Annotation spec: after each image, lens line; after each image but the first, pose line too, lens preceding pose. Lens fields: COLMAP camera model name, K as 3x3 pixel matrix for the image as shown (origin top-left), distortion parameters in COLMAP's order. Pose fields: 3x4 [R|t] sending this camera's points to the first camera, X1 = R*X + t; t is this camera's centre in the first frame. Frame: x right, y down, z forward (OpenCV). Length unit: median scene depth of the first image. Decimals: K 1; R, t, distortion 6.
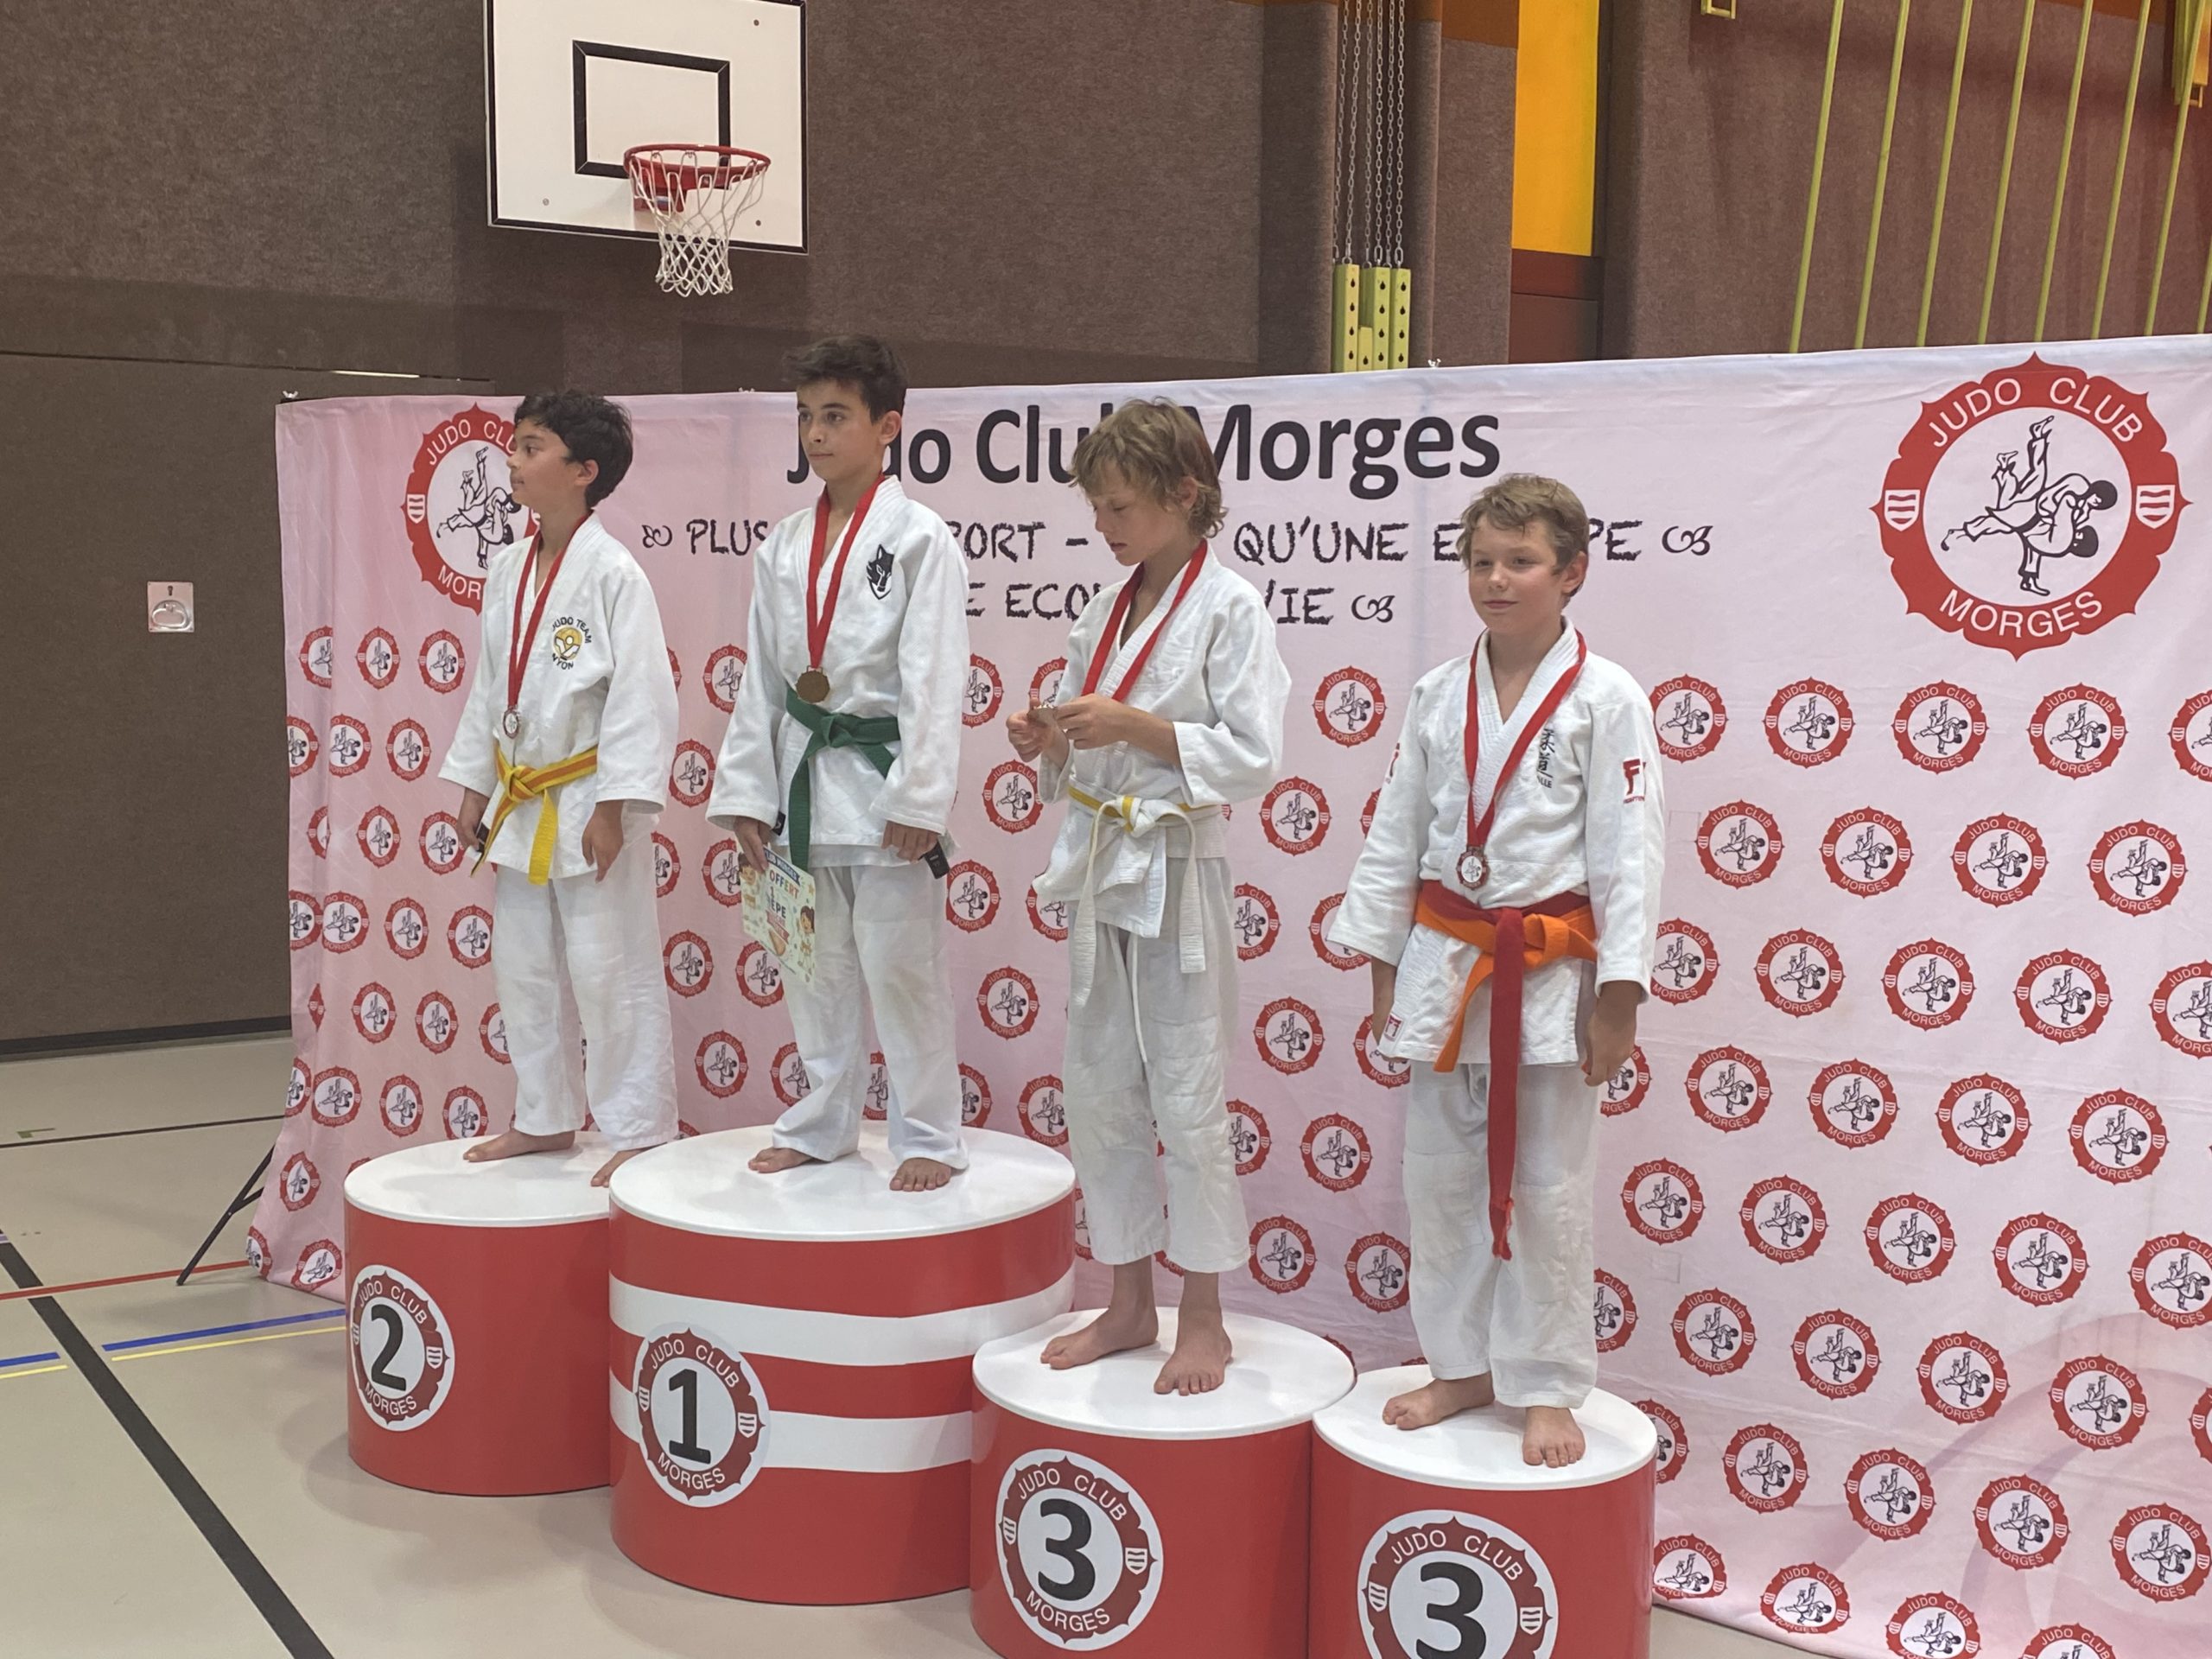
lens RADIAL K [[2472.3, 0, 1106.0], [0, 2472.3, 829.5], [0, 0, 1]] dist [0.009260, -0.279488]
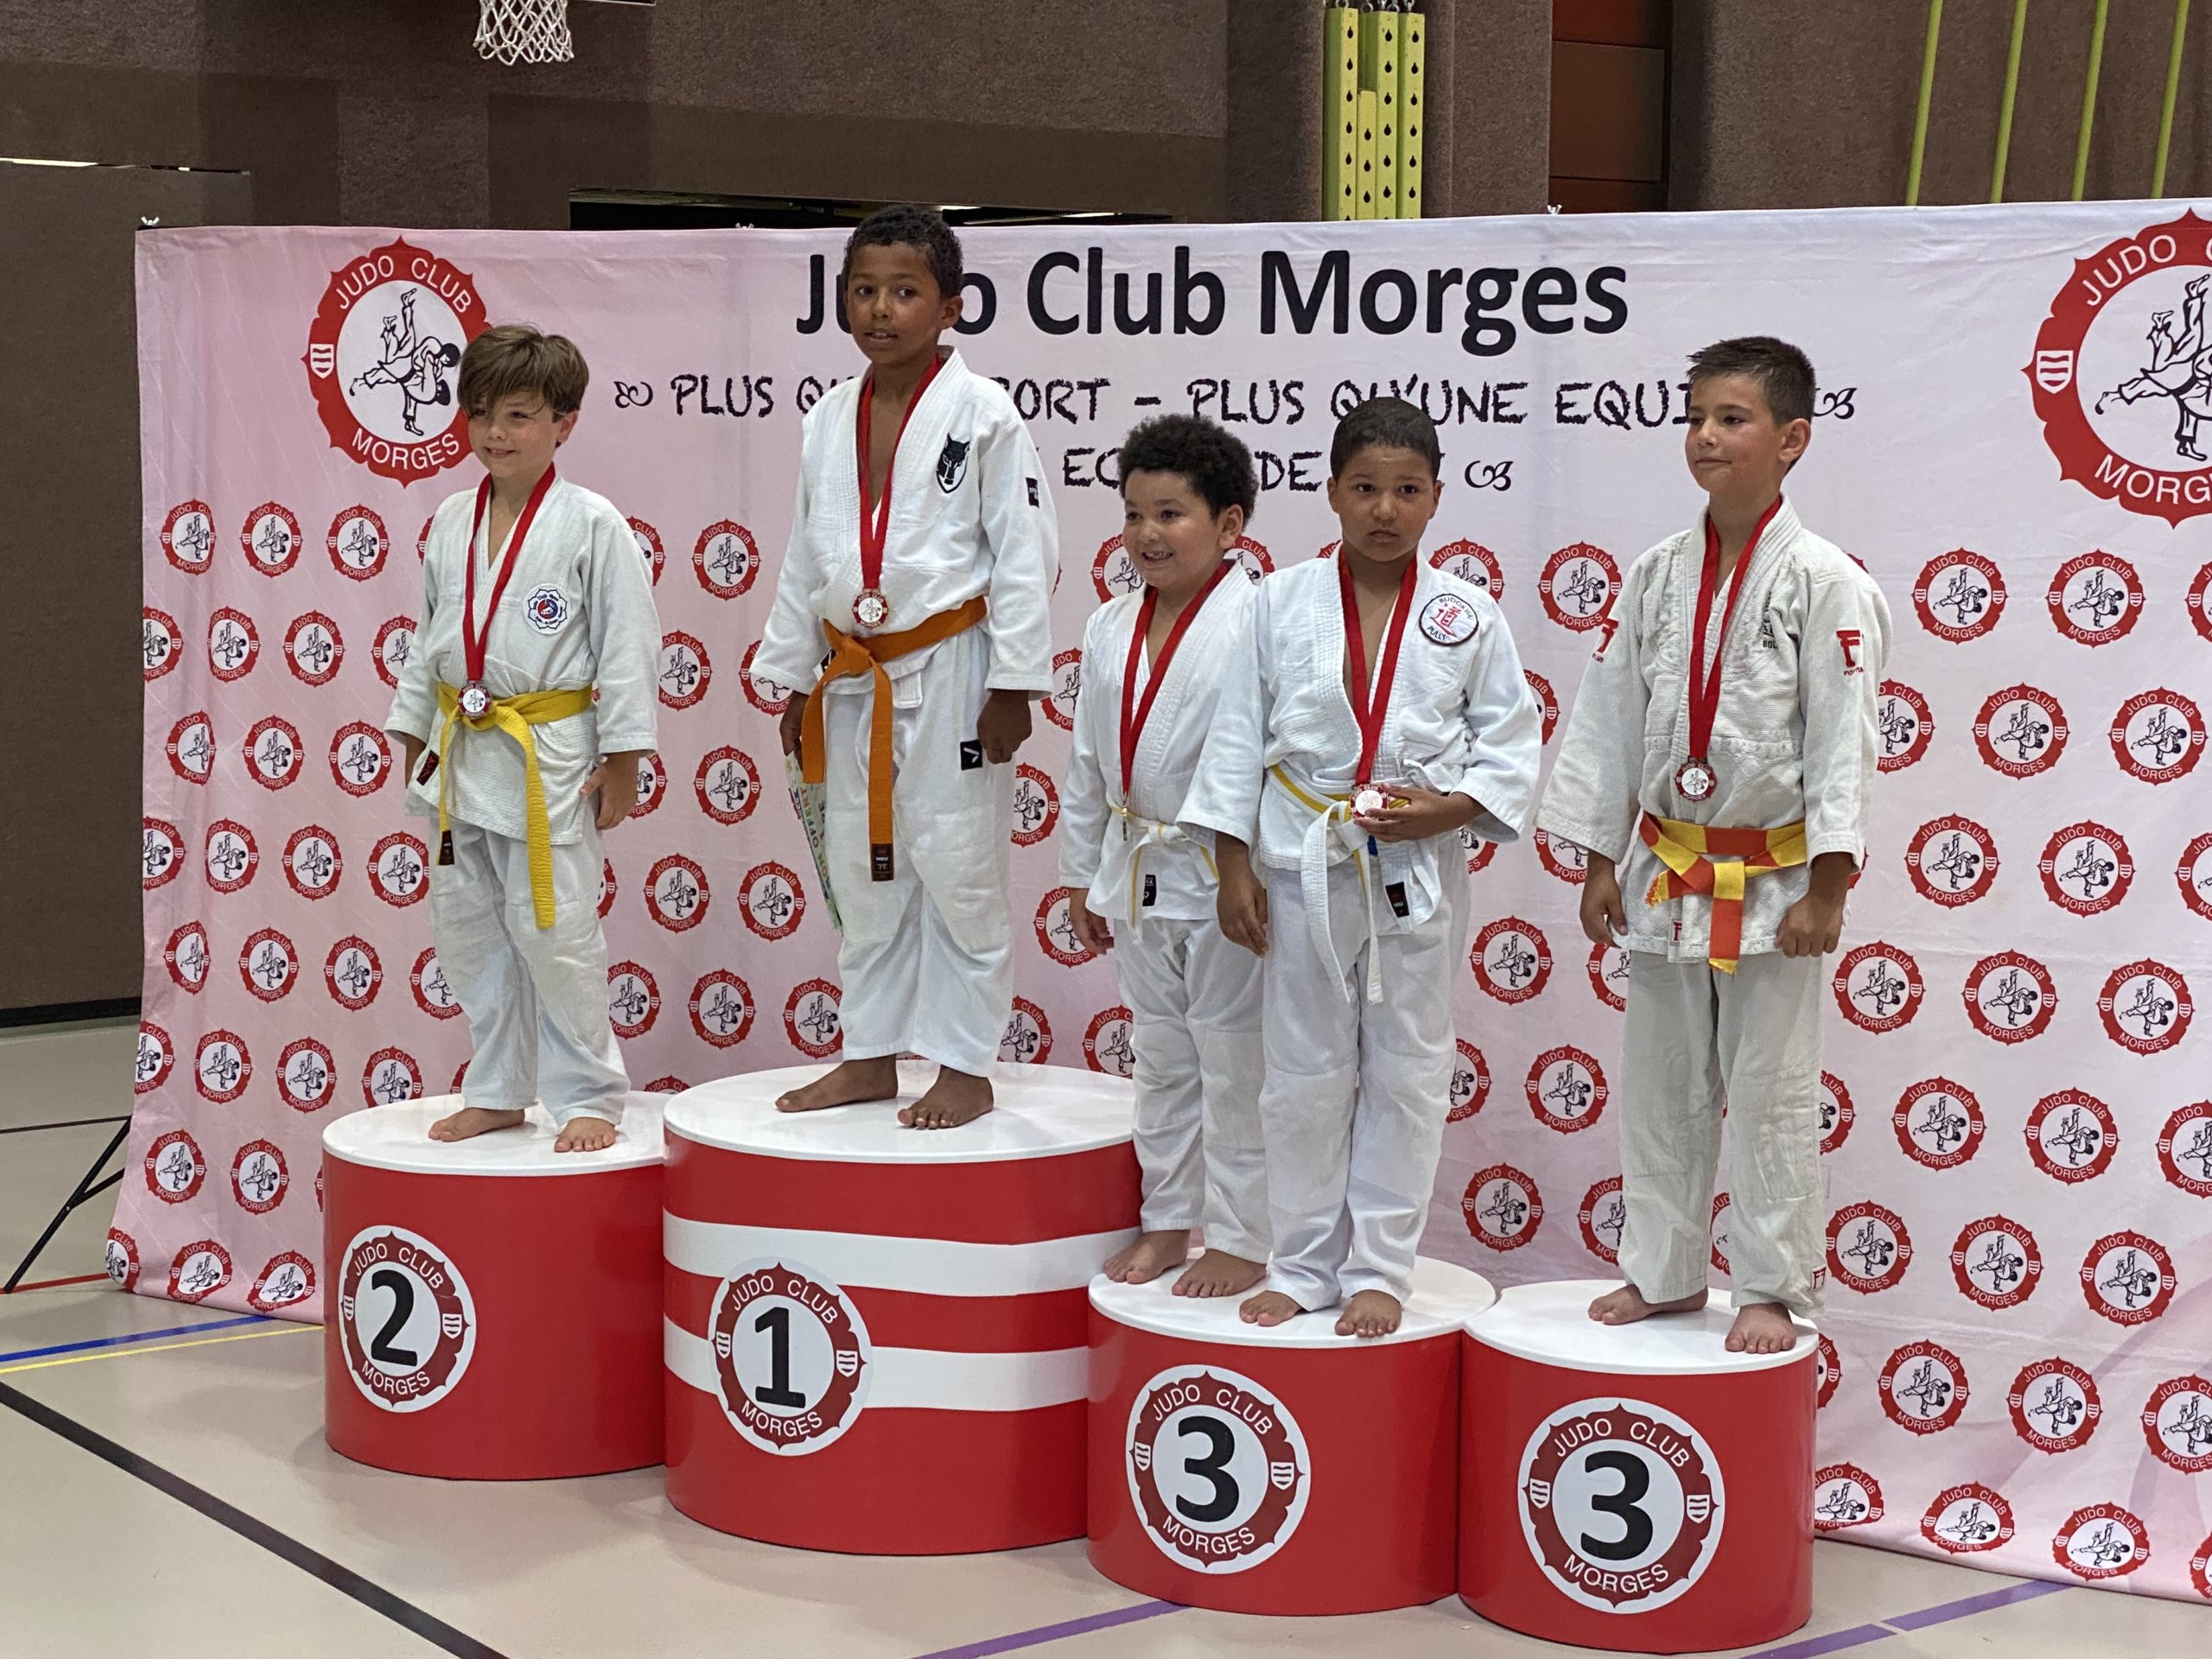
lens RADIAL K [[3782.7, 0, 1170.0], [0, 3782.7, 842.2], [0, 0, 1]] dist [-0.172193, 1.087694]
pose [[0.997054, -0.014290, 0.075354, -0.121095], [0.013212, 0.999803, 0.014791, 0.024575], [-0.075550, -0.013752, 0.997047, -0.395512]]
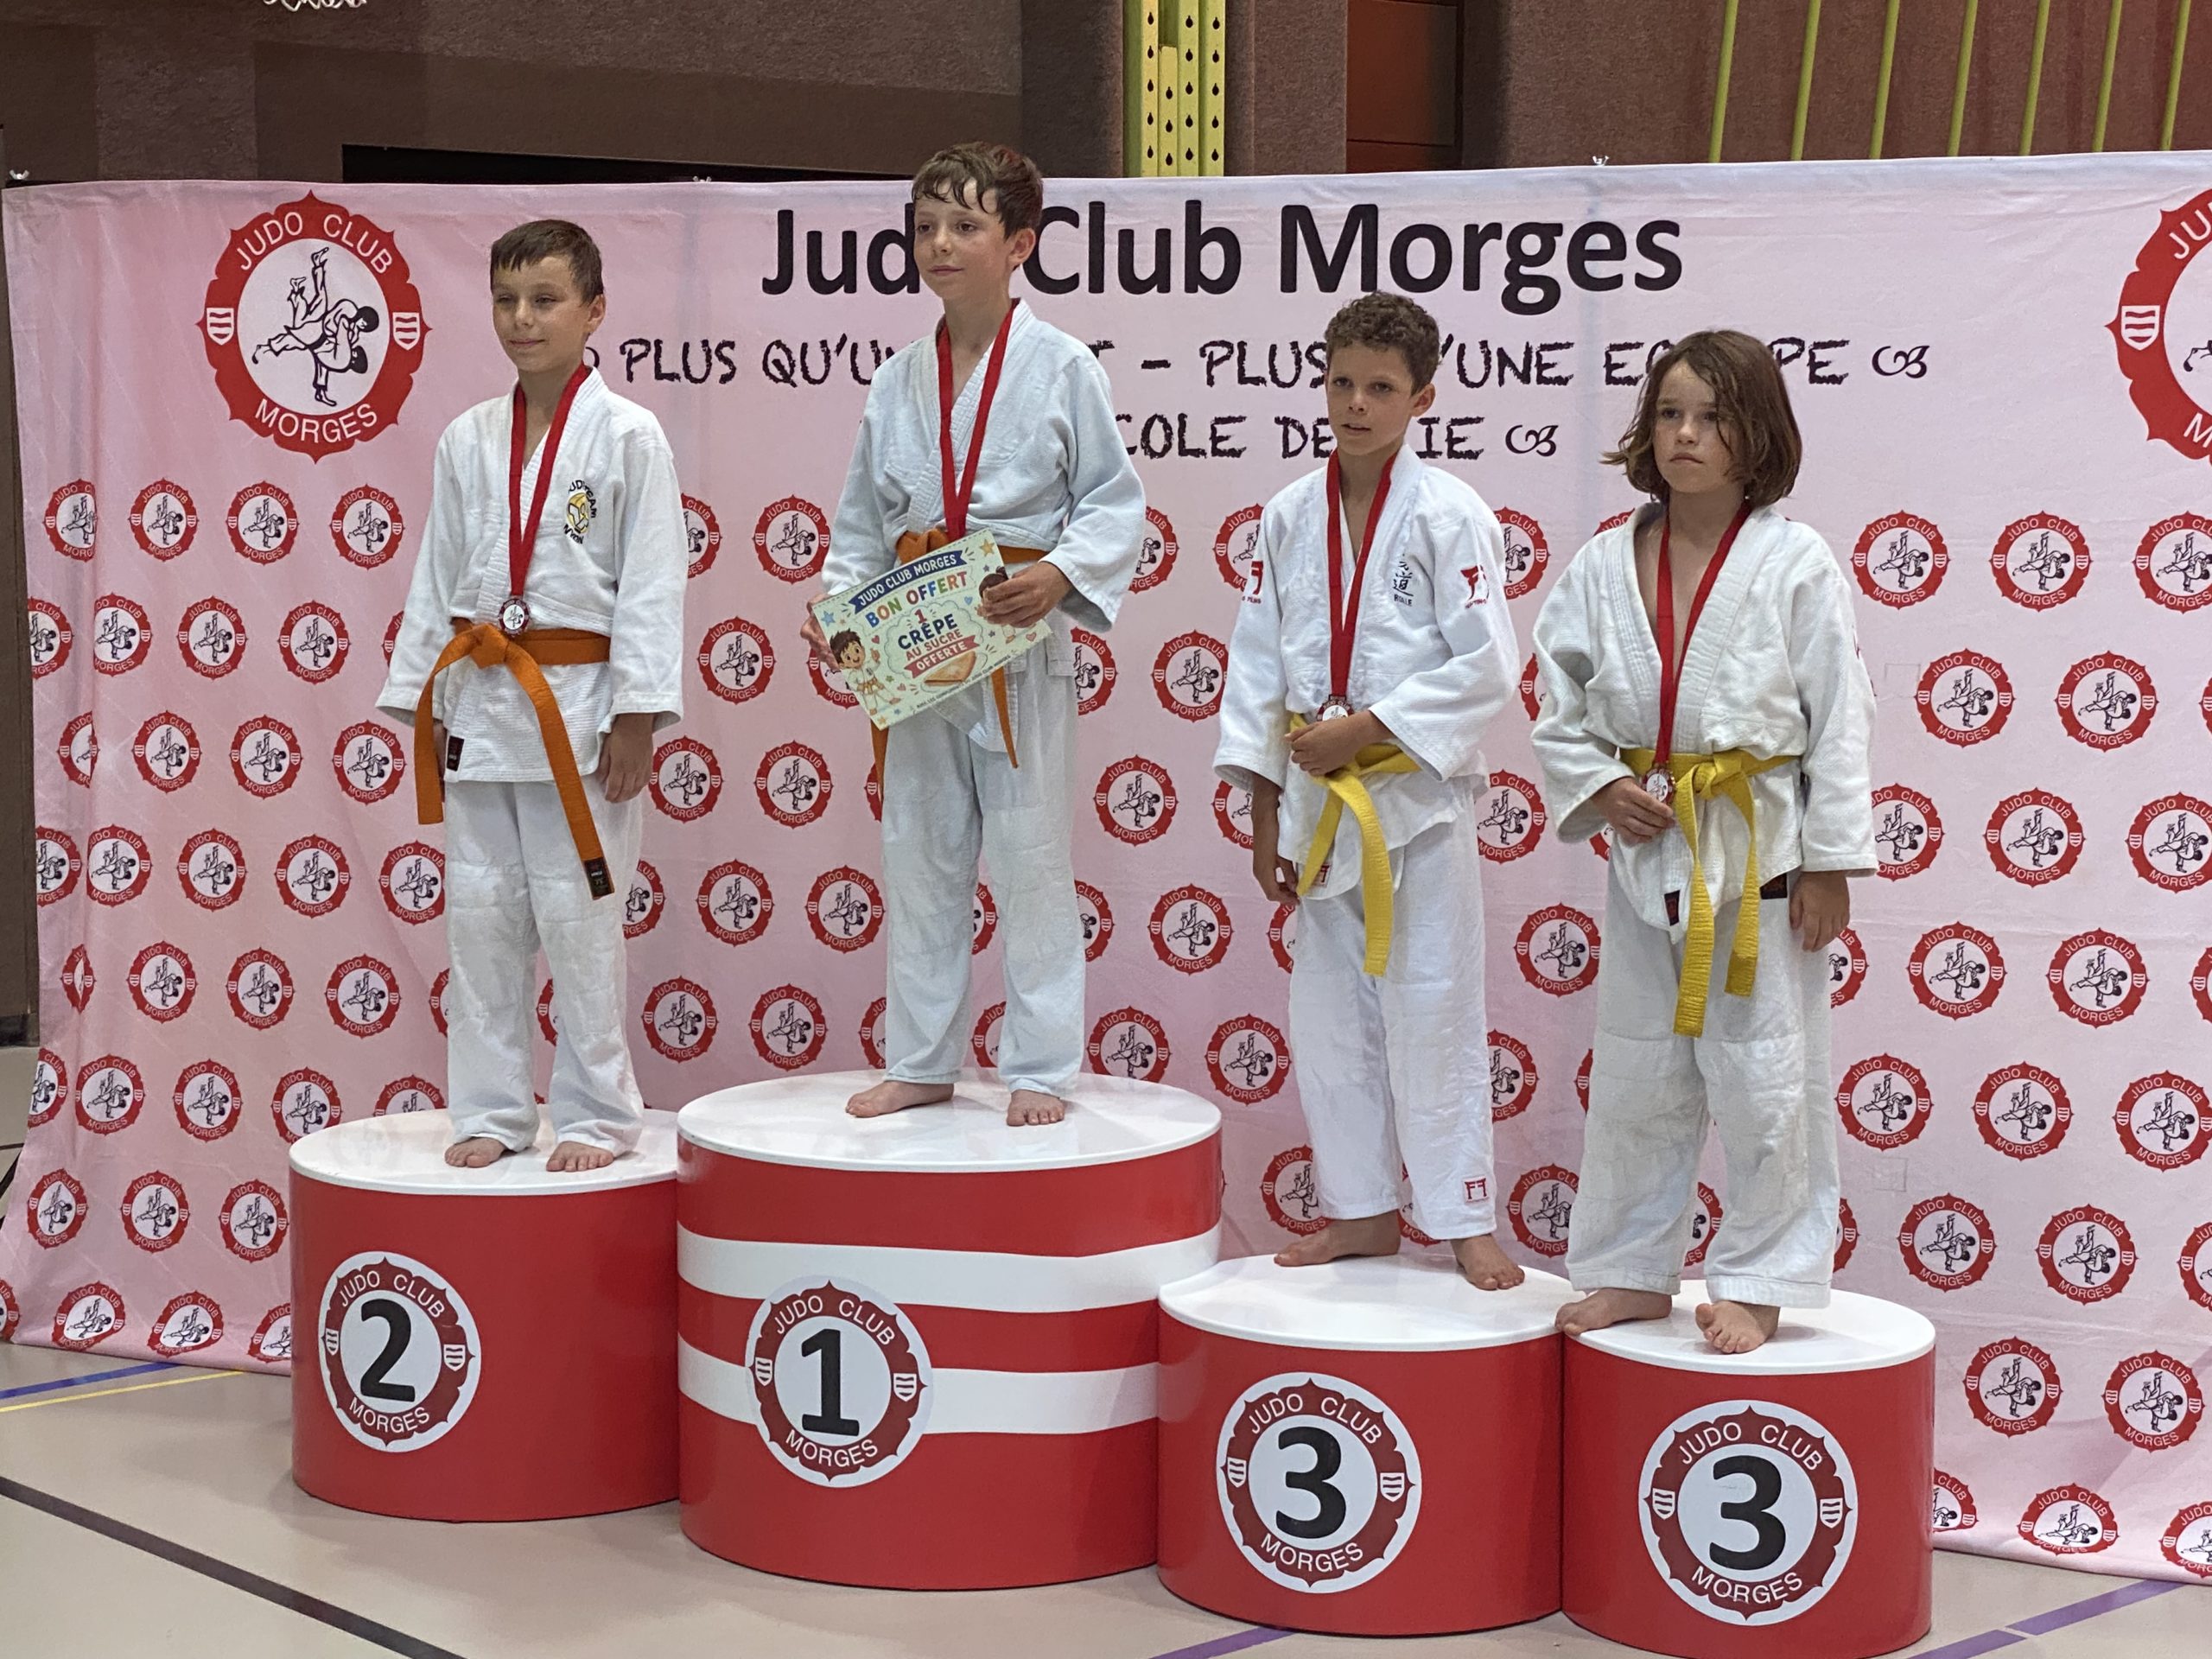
lens RADIAL K [[4091.8, 0, 1106.0], [0, 4091.8, 829.5], [0, 0, 1]] dist [-0.103174, 0.437190]
pose [[0.987203, -0.026411, 0.157267, -0.280263], [0.025516, 0.999645, 0.007707, 0.033543], [-0.157415, -0.003596, 0.987526, -0.408053]]
